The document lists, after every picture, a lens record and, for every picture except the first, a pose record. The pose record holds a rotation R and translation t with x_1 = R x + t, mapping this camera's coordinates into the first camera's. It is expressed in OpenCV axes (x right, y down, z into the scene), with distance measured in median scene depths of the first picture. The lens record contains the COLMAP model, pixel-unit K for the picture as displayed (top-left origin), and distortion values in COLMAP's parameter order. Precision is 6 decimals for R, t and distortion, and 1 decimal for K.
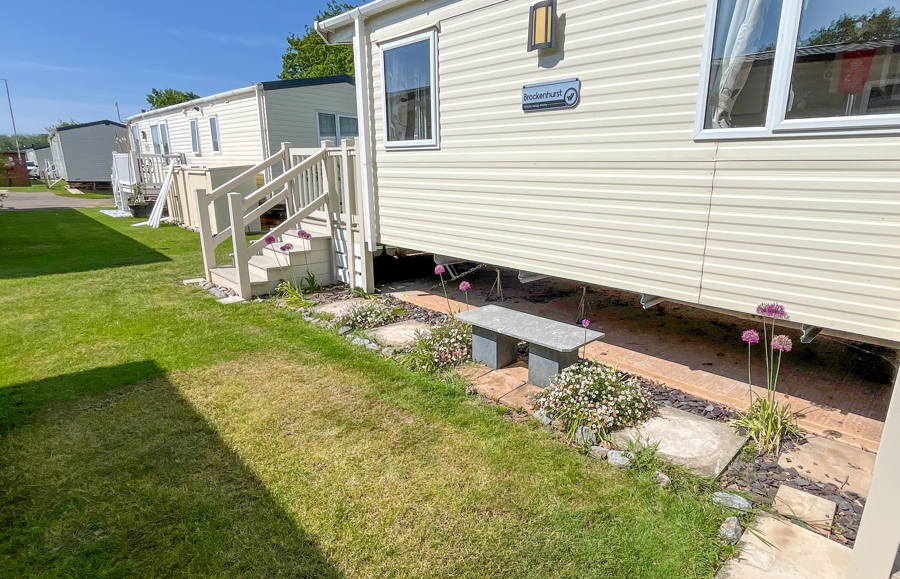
lens RADIAL K [[503.8, 0, 450.2], [0, 503.8, 290.2], [0, 0, 1]] dist [-0.003265, -0.000370]
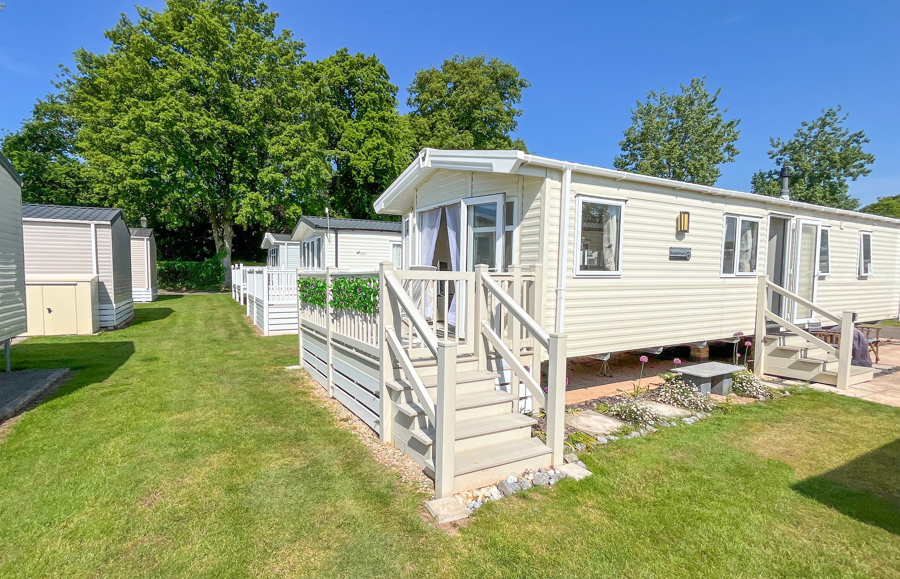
lens RADIAL K [[448.7, 0, 450.8], [0, 448.7, 298.1], [0, 0, 1]] dist [0.000294, -0.000575]
pose [[0.240521, -0.047942, 0.969459, -1.777785], [0.235224, 0.971887, -0.010297, -0.417691], [-0.941711, 0.230517, 0.245036, 1.484432]]
